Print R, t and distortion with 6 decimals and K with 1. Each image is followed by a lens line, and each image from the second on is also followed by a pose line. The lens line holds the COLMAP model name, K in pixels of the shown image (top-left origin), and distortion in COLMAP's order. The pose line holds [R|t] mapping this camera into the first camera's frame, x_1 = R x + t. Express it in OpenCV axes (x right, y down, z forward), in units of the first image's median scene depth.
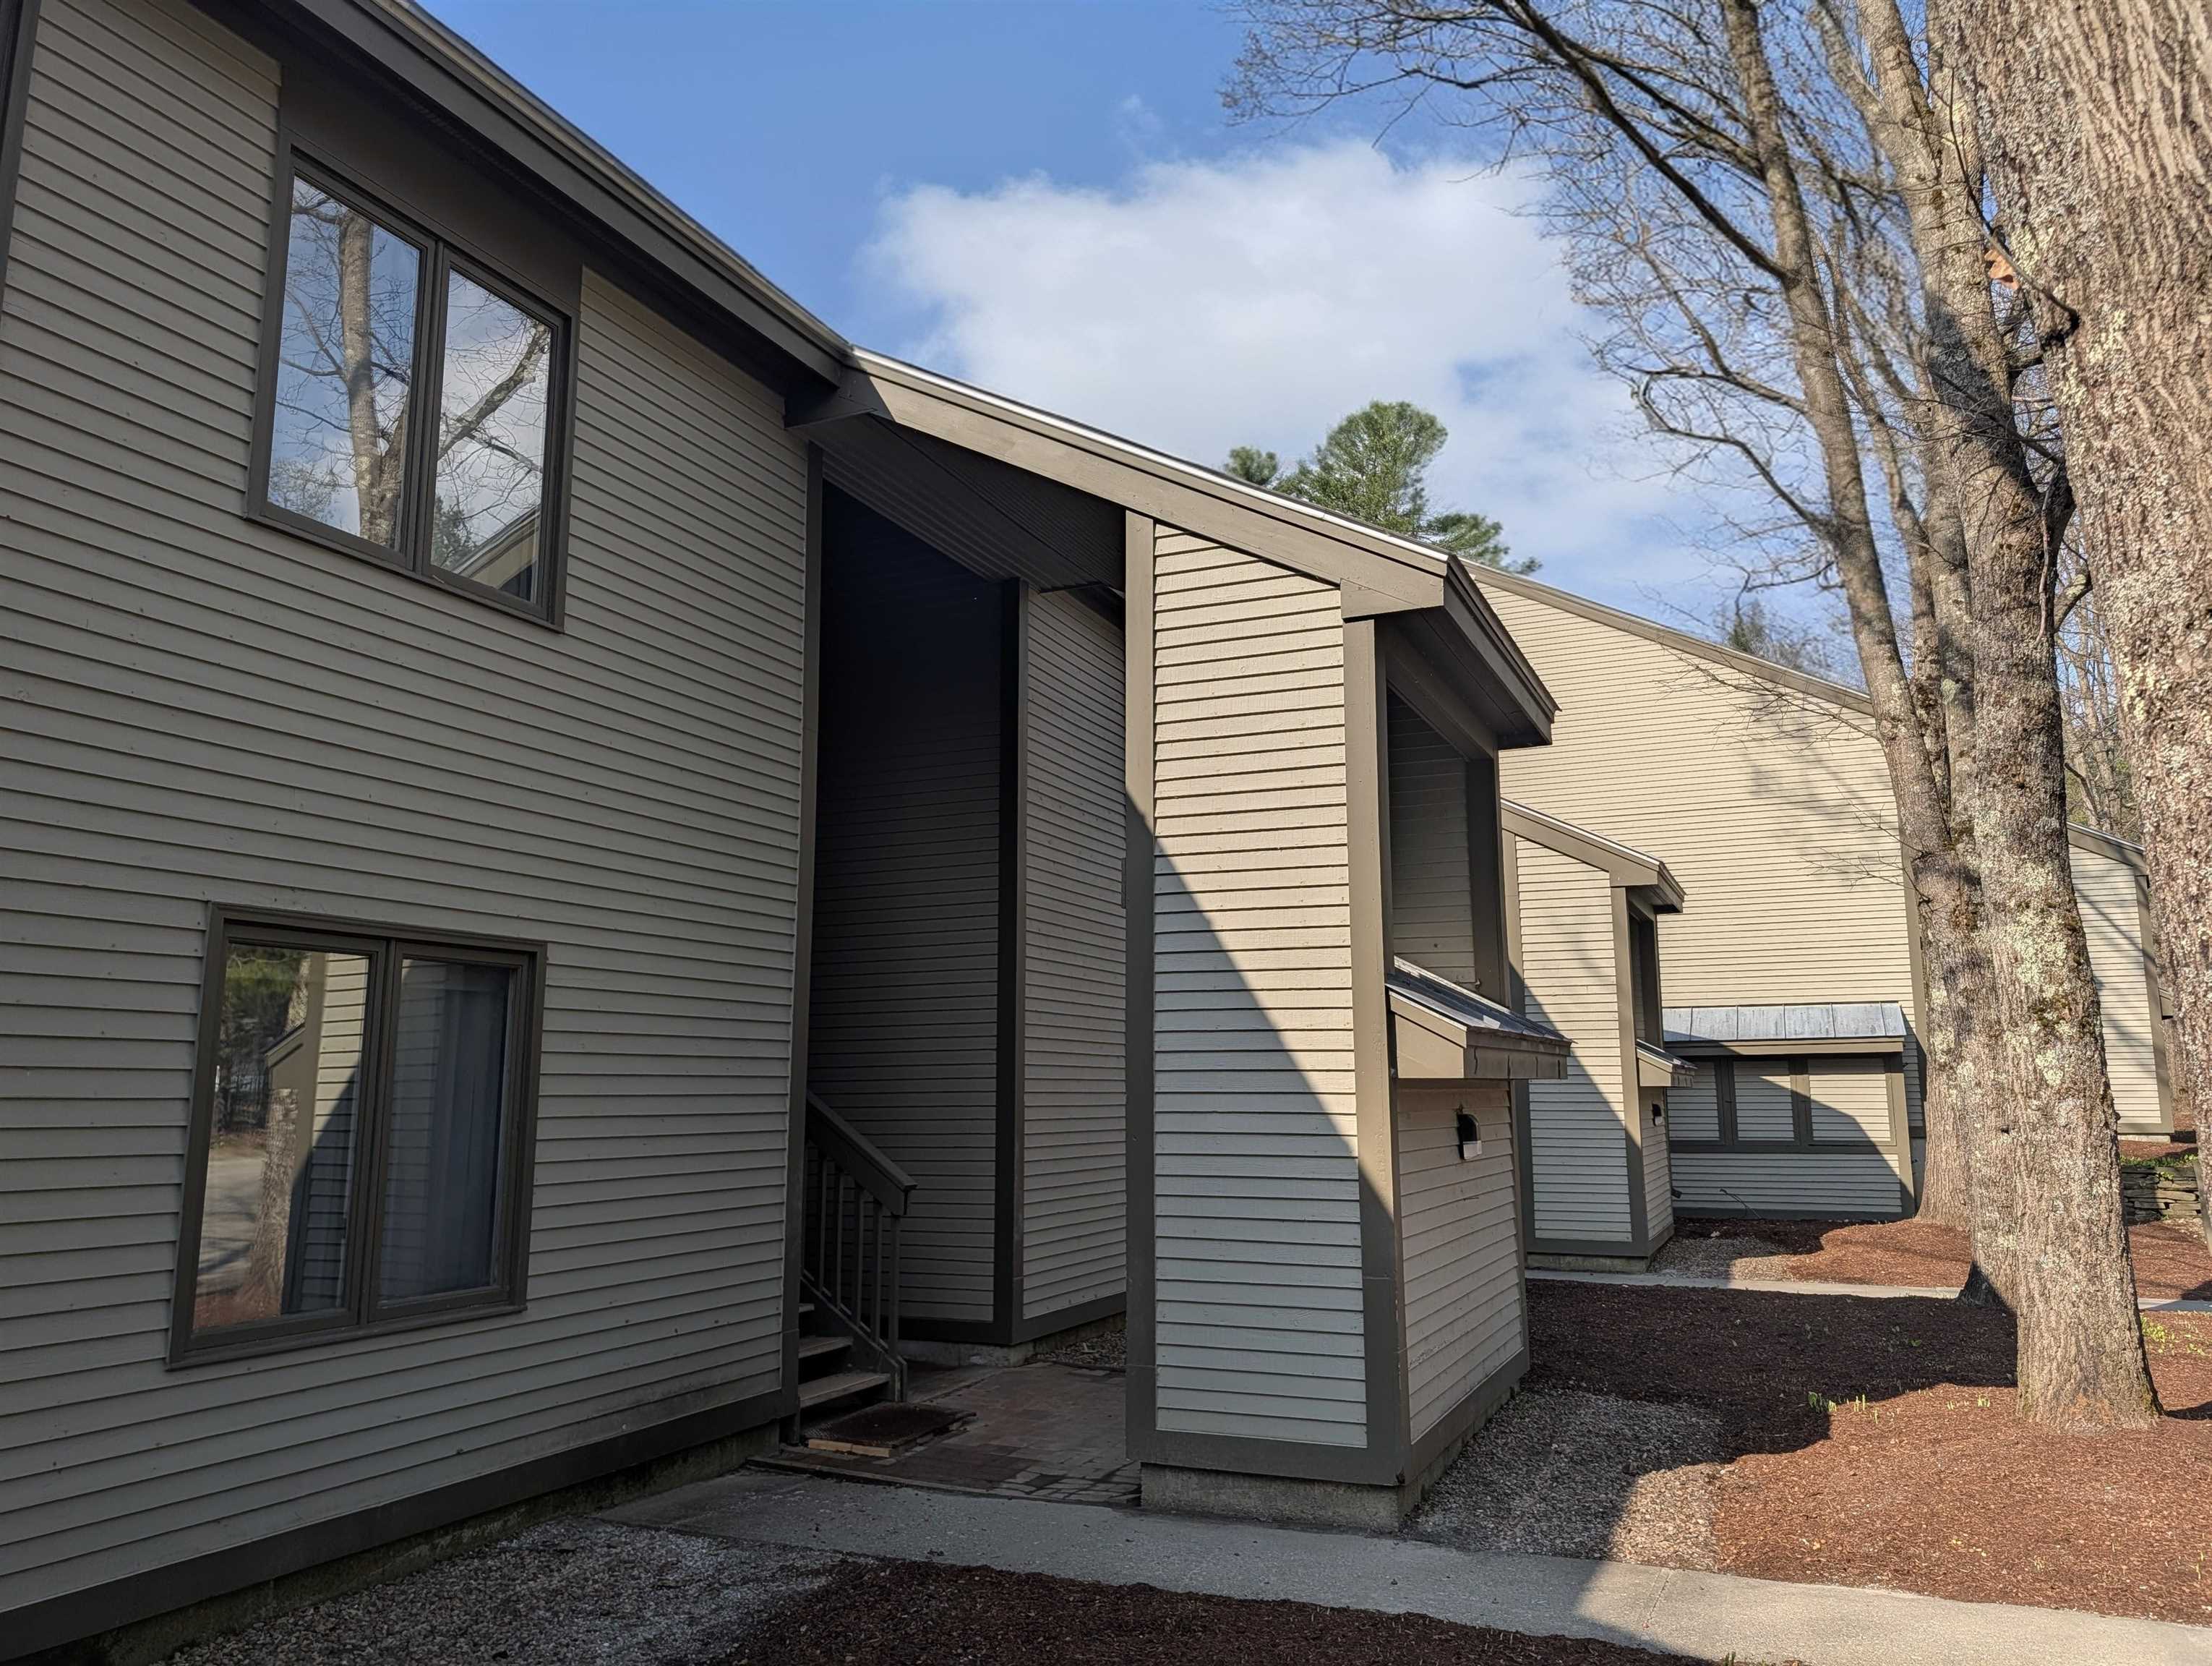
lens RADIAL K [[1593.3, 0, 1127.7], [0, 1593.3, 837.8], [0, 0, 1]] dist [0.011245, -0.004597]
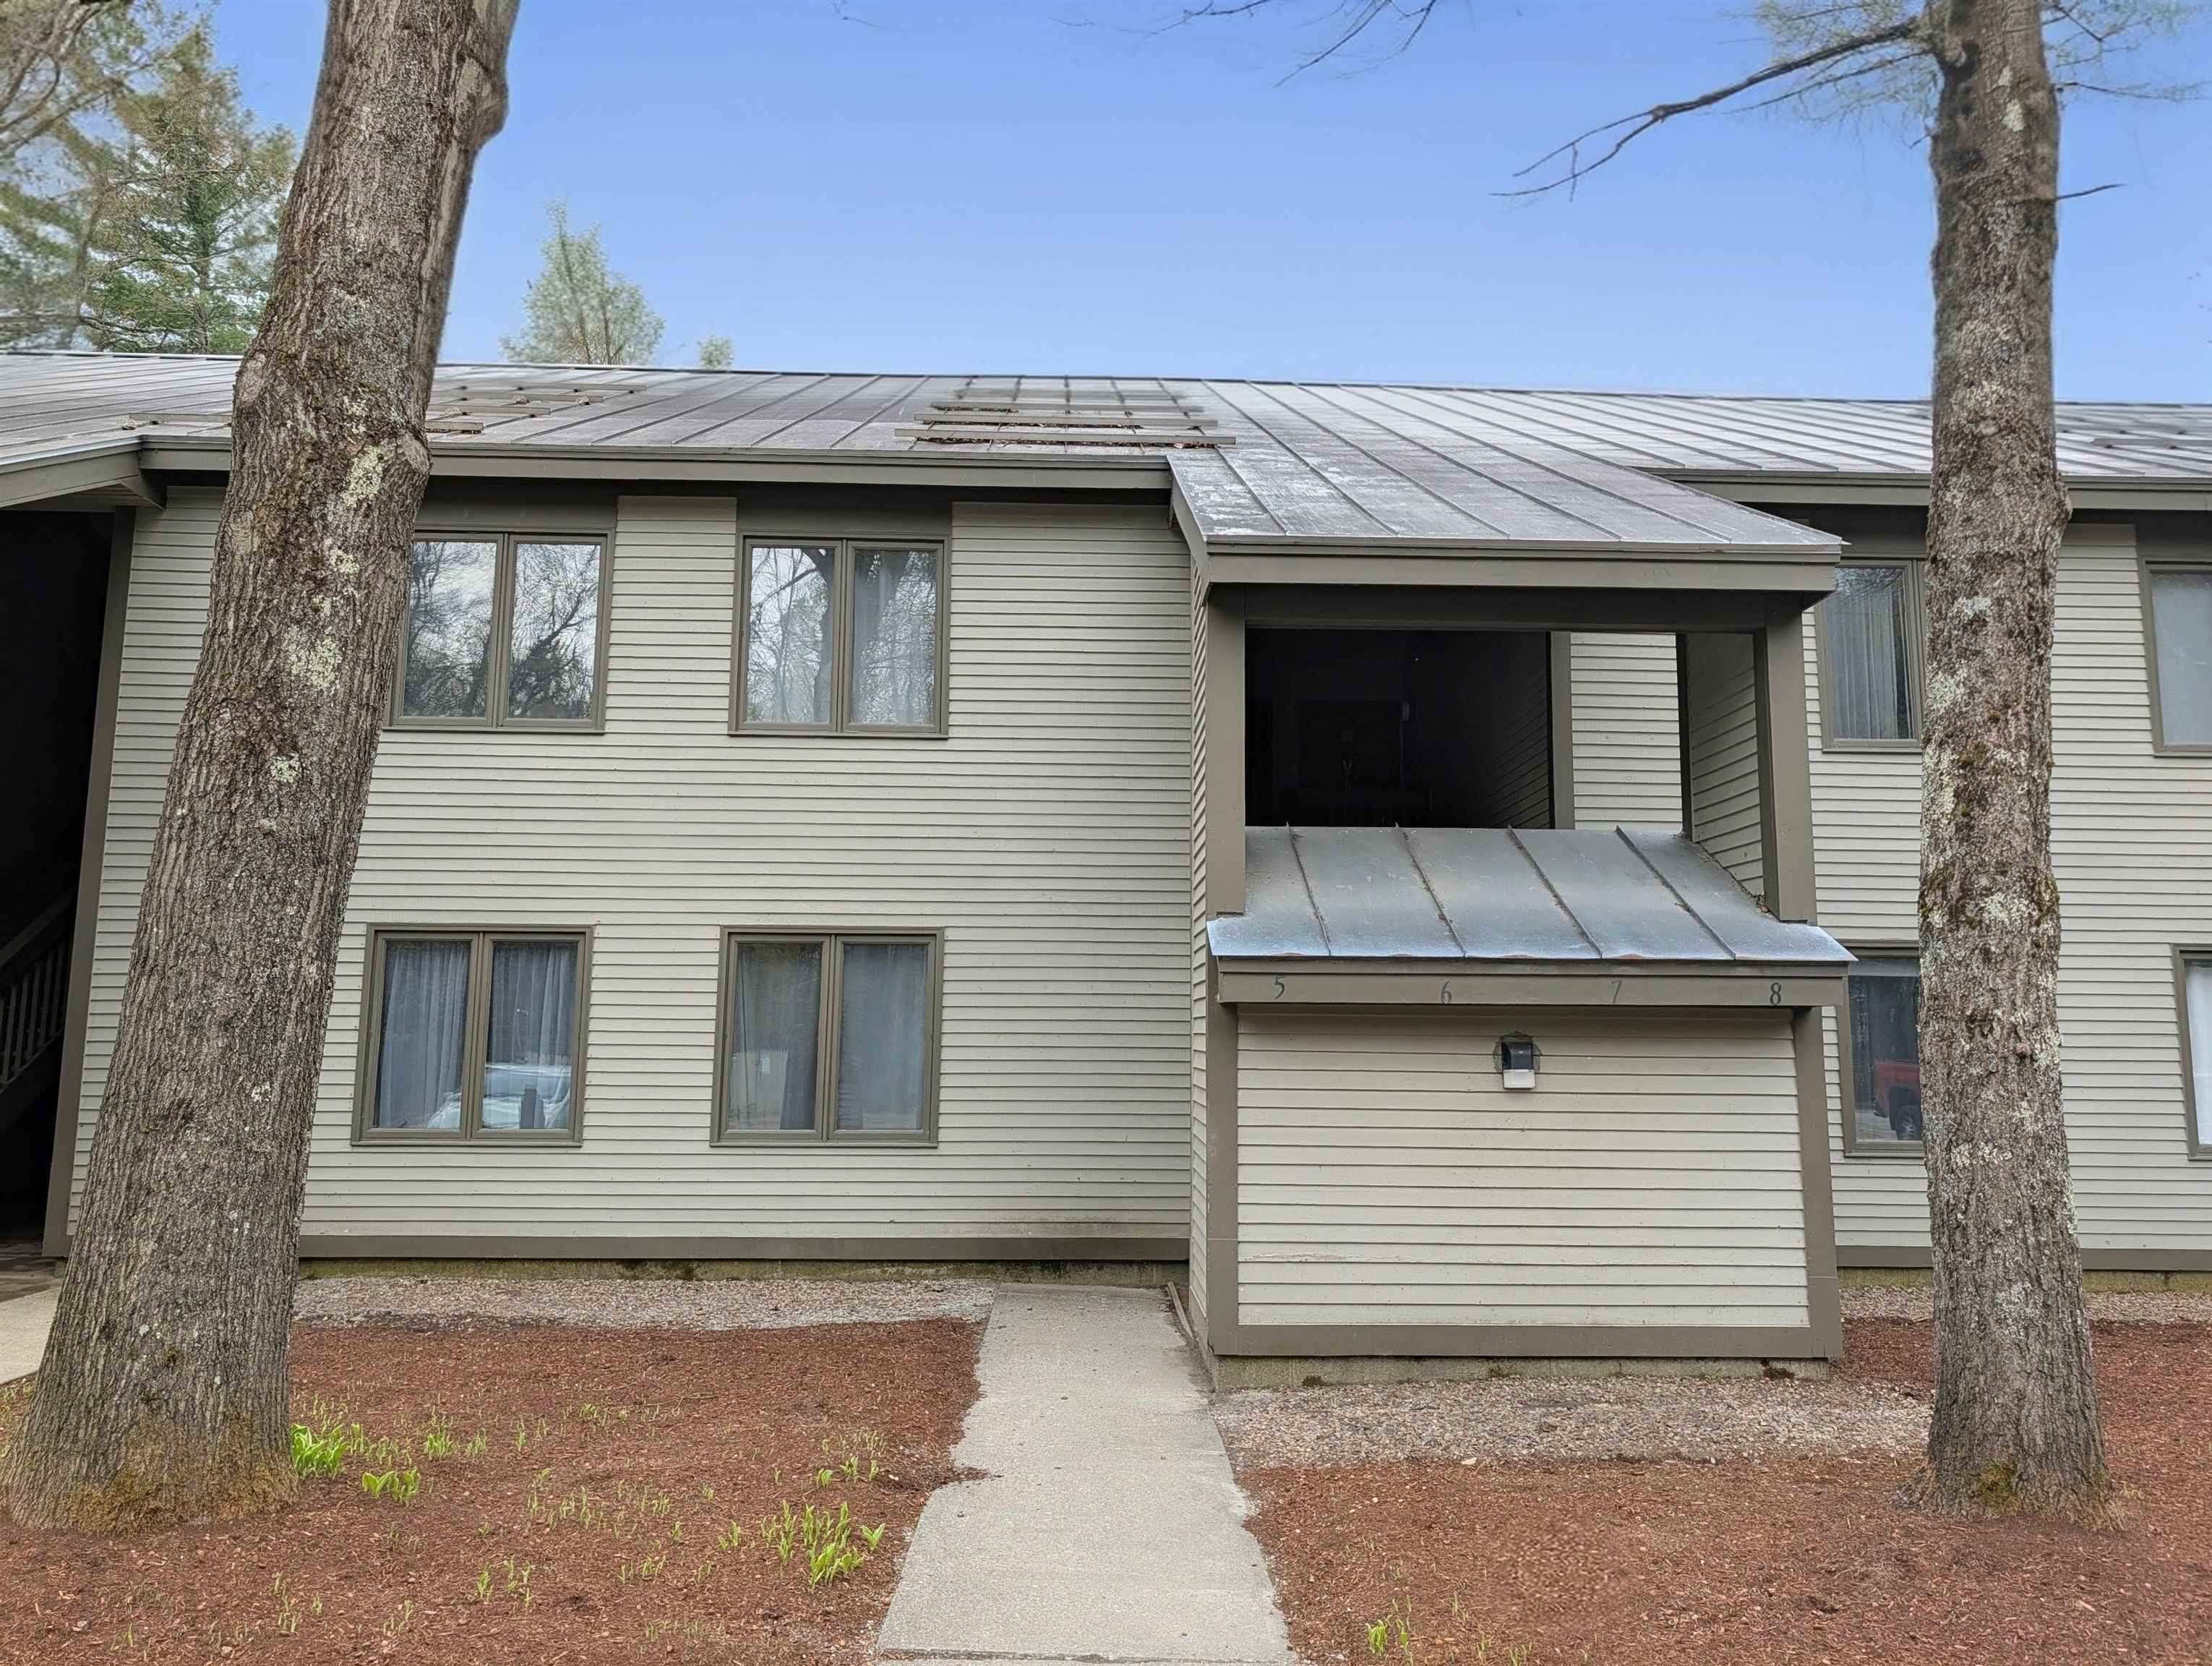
lens RADIAL K [[1593.3, 0, 1127.7], [0, 1593.3, 837.8], [0, 0, 1]] dist [0.011245, -0.004597]
pose [[0.420191, -0.106286, -0.901190, 1.162717], [0.136789, 0.989187, -0.052885, 0.083247], [0.897066, -0.101051, 0.430187, 0.455457]]
